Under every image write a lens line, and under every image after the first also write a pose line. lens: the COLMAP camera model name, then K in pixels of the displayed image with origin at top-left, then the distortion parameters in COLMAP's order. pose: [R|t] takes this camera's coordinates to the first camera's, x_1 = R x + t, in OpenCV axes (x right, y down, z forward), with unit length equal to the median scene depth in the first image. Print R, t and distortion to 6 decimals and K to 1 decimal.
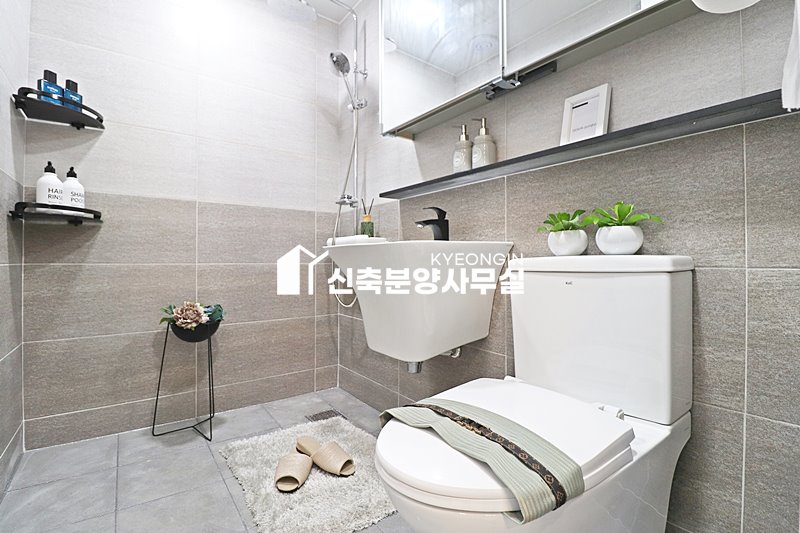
lens RADIAL K [[367.2, 0, 399.1], [0, 367.2, 262.1], [0, 0, 1]] dist [-0.012330, -0.008560]
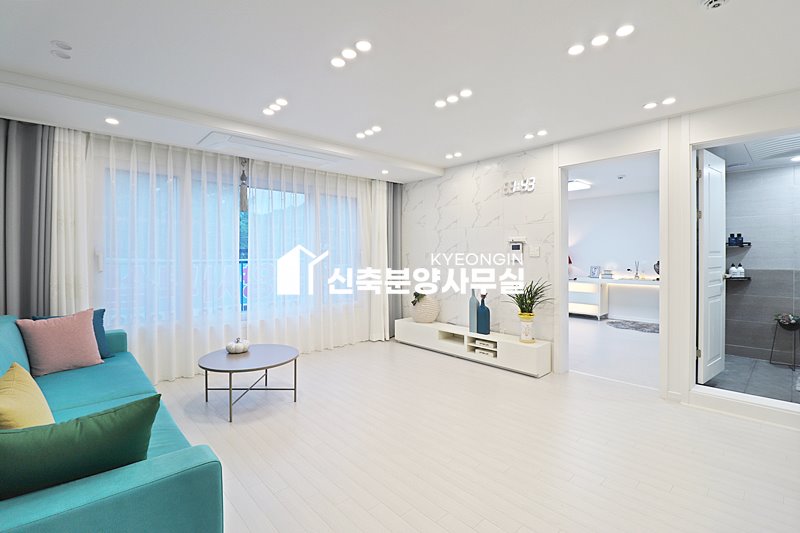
lens RADIAL K [[367.2, 0, 401.4], [0, 367.2, 258.5], [0, 0, 1]] dist [-0.012330, -0.008560]
pose [[0.112042, 0.003848, -0.993696, 1.572078], [0.011410, 0.999922, 0.005159, -0.315352], [0.993638, -0.011917, 0.111989, -1.908452]]
